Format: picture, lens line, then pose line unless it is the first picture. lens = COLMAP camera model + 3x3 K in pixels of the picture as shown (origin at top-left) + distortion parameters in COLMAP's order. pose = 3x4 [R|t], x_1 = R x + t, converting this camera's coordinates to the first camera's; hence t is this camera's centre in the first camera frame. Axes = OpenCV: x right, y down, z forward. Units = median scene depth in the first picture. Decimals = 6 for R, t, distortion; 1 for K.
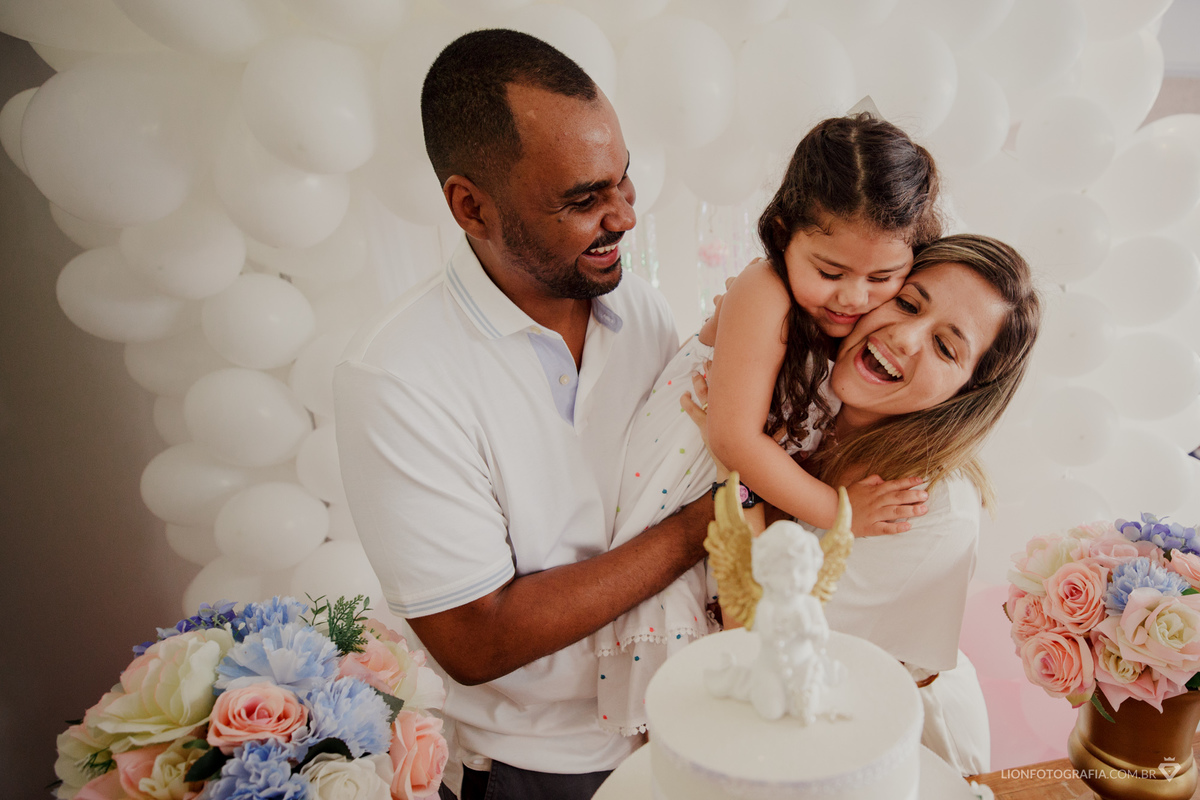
lens RADIAL K [[687.5, 0, 600.0], [0, 687.5, 498.6], [0, 0, 1]] dist [-0.025211, 0.002912]
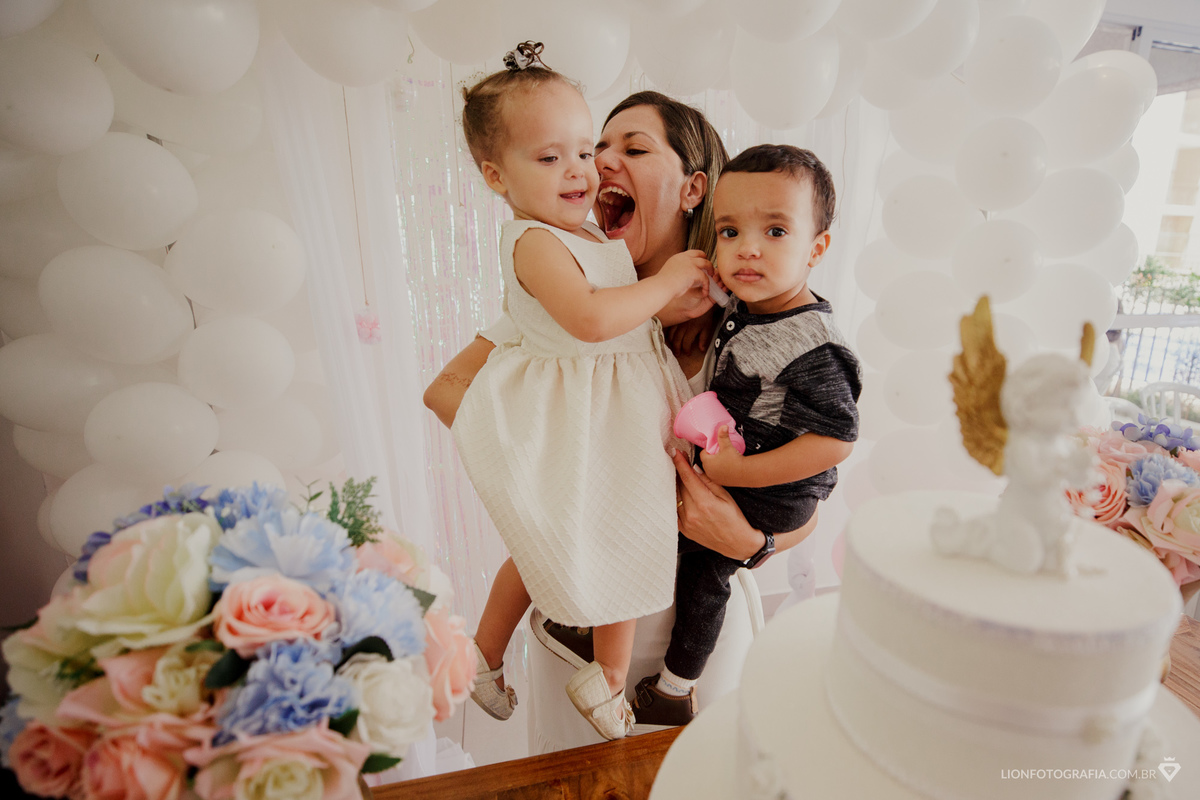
lens RADIAL K [[687.5, 0, 600.0], [0, 687.5, 498.6], [0, 0, 1]] dist [-0.025211, 0.002912]
pose [[0.986109, 0.009134, 0.165849, -0.253257], [-0.026418, 0.994402, 0.102312, 0.087335], [-0.163986, -0.105272, 0.980829, 0.141635]]
